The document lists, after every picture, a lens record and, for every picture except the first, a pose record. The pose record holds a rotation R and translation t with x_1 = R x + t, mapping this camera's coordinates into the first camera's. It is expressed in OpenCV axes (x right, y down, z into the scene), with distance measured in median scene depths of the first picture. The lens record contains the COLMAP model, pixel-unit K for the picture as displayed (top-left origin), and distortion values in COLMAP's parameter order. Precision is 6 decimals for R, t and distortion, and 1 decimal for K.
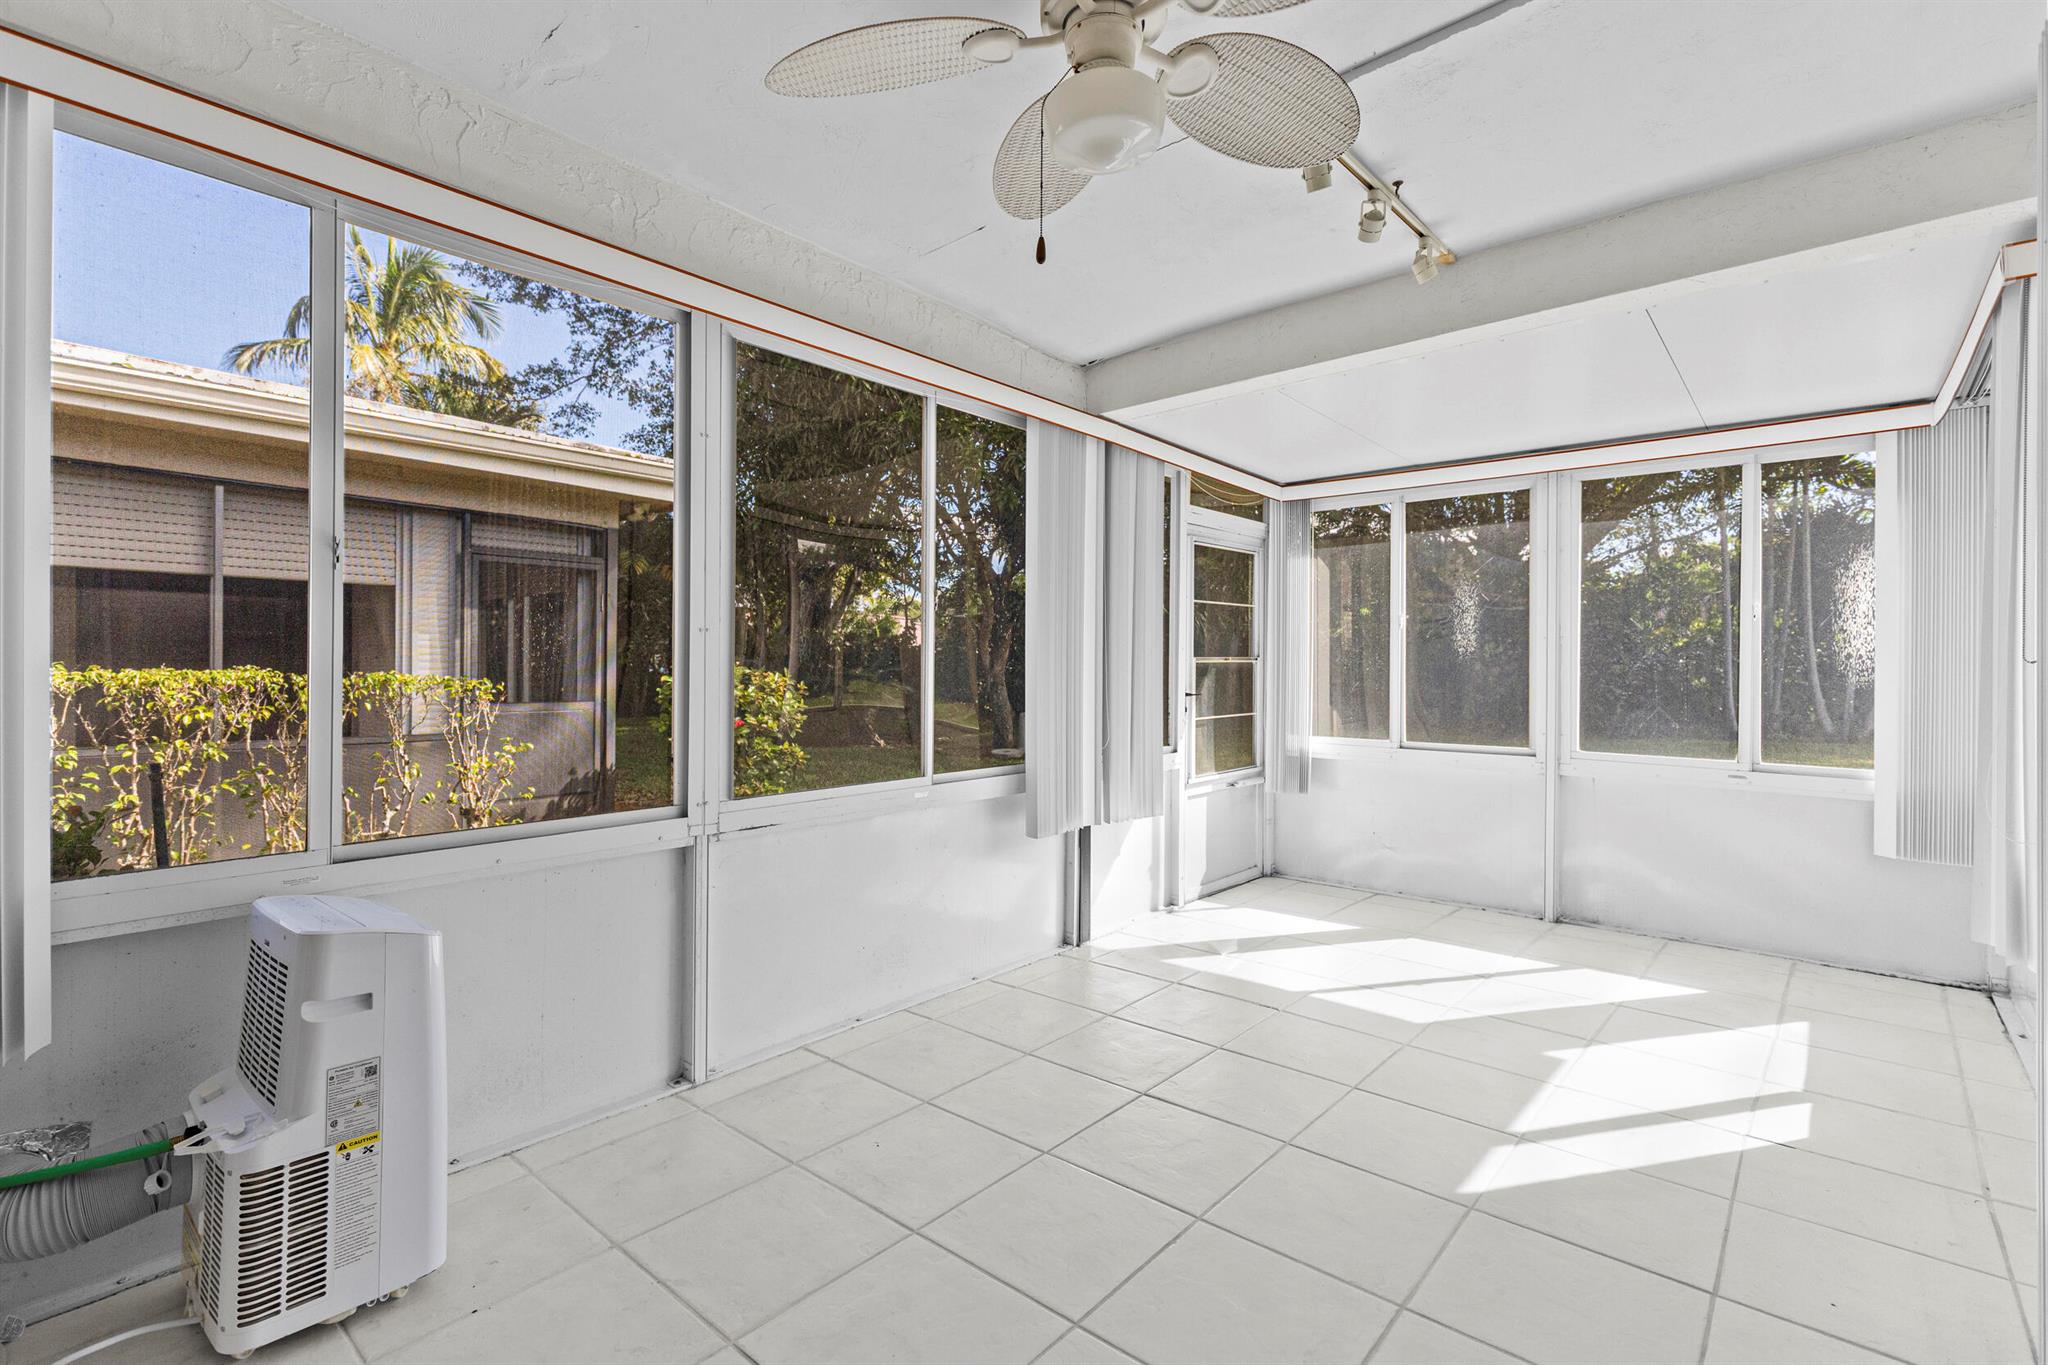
lens RADIAL K [[917.0, 0, 1031.9], [0, 917.0, 669.3], [0, 0, 1]] dist [0.002640, -0.001236]
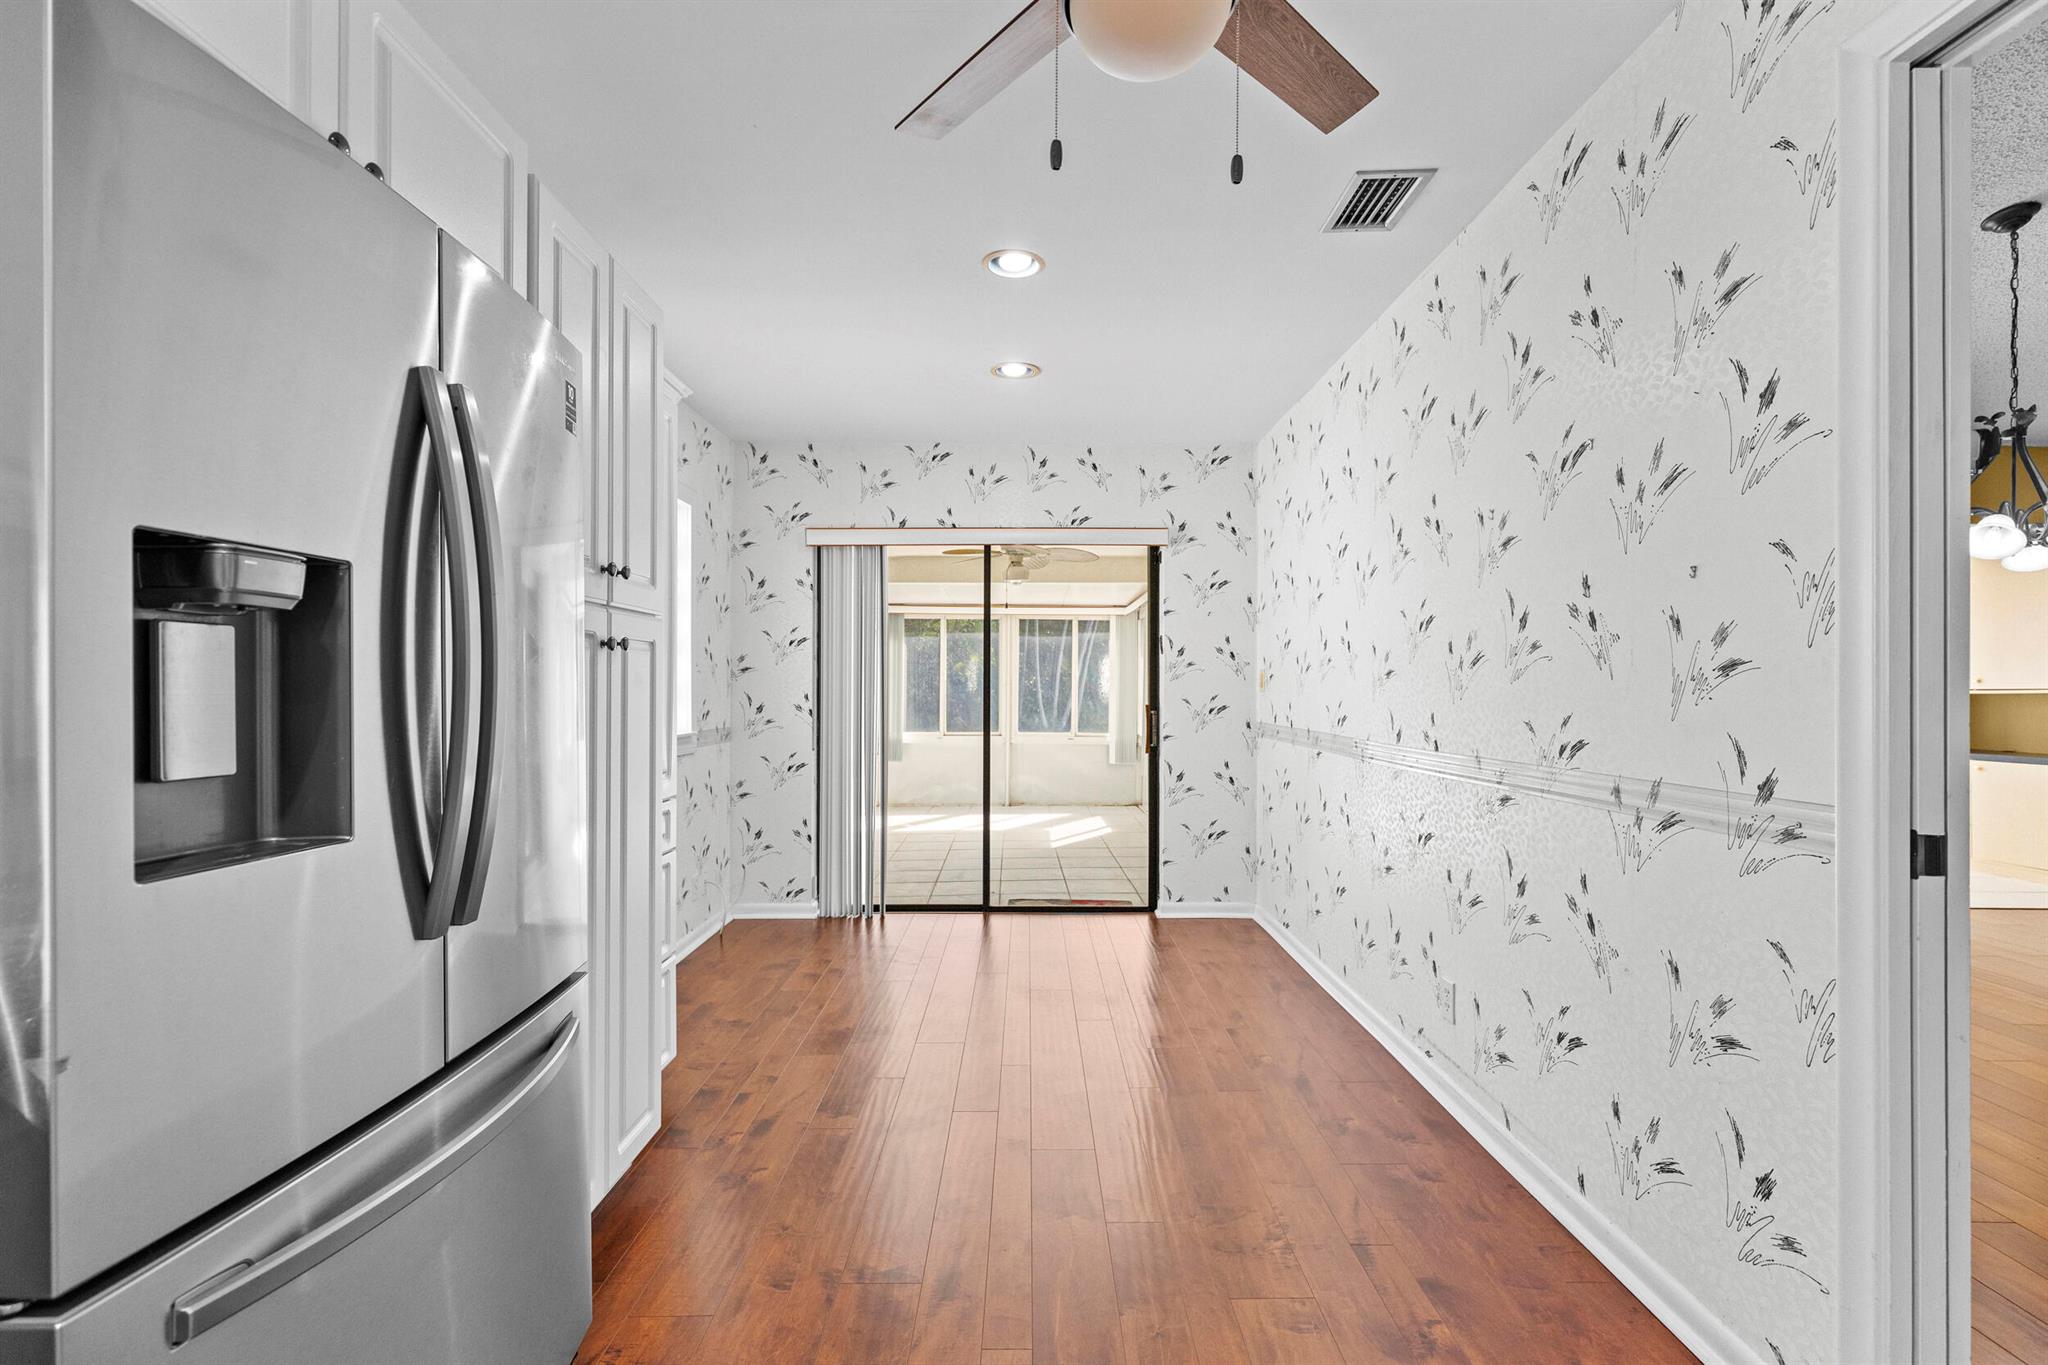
lens RADIAL K [[917.0, 0, 1029.8], [0, 917.0, 689.9], [0, 0, 1]] dist [0.002640, -0.001236]
pose [[0.744044, -0.003801, 0.668120, -0.910823], [0.000680, 0.999988, 0.004931, -0.030377], [-0.668131, -0.003215, 0.744037, -0.739558]]
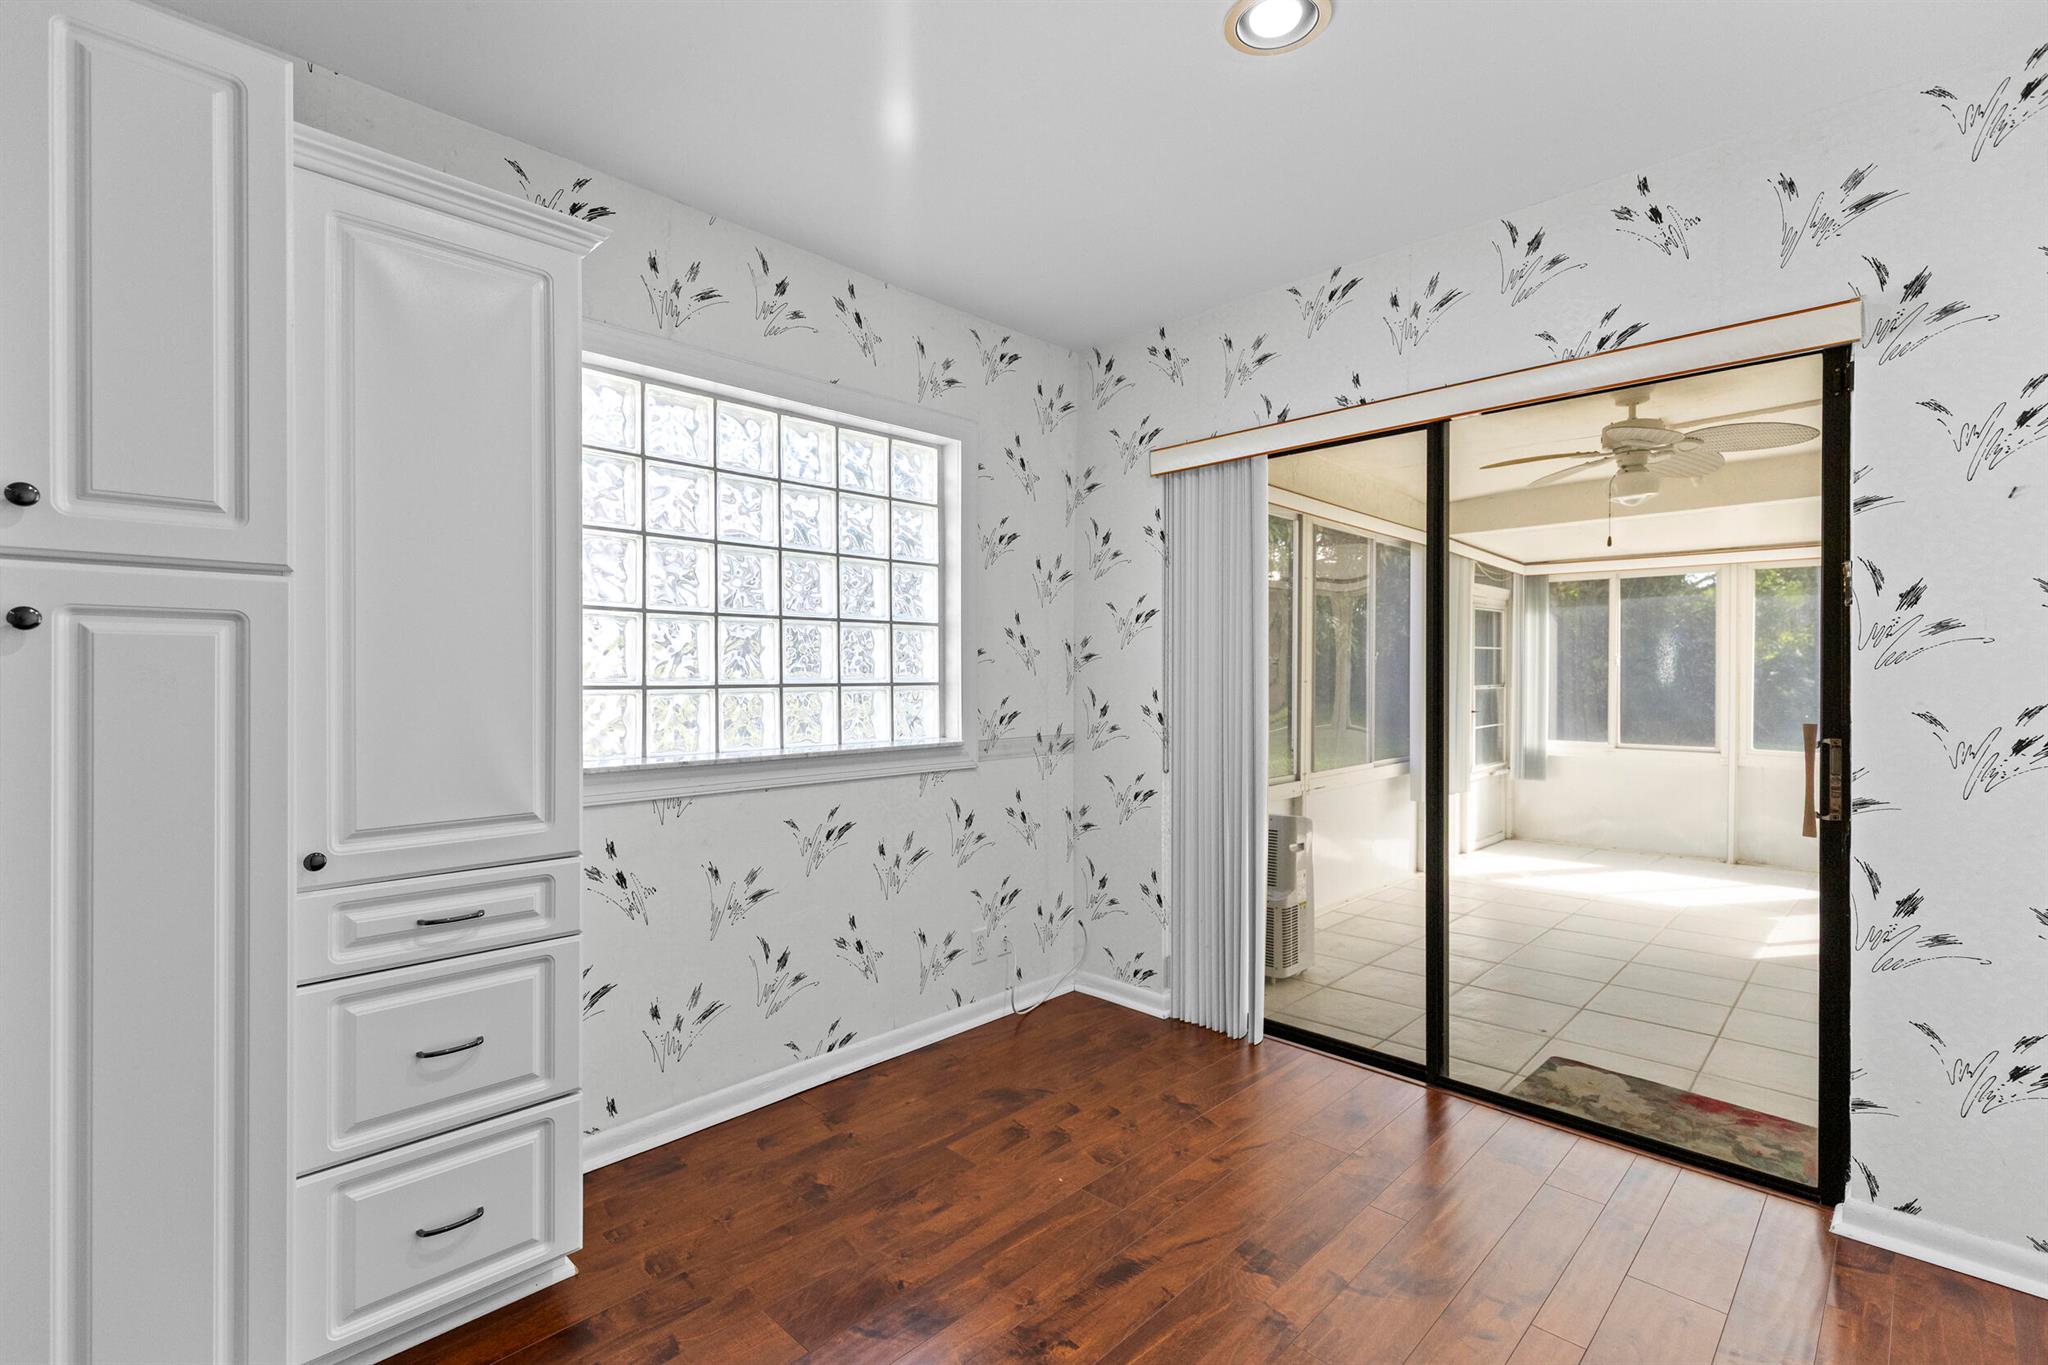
lens RADIAL K [[917.0, 0, 1026.4], [0, 917.0, 678.9], [0, 0, 1]] dist [0.002640, -0.001236]
pose [[0.998670, -0.002525, -0.051492, -0.481861], [0.002722, 0.999989, 0.003753, -0.033000], [0.051482, -0.003888, 0.998666, -0.526735]]
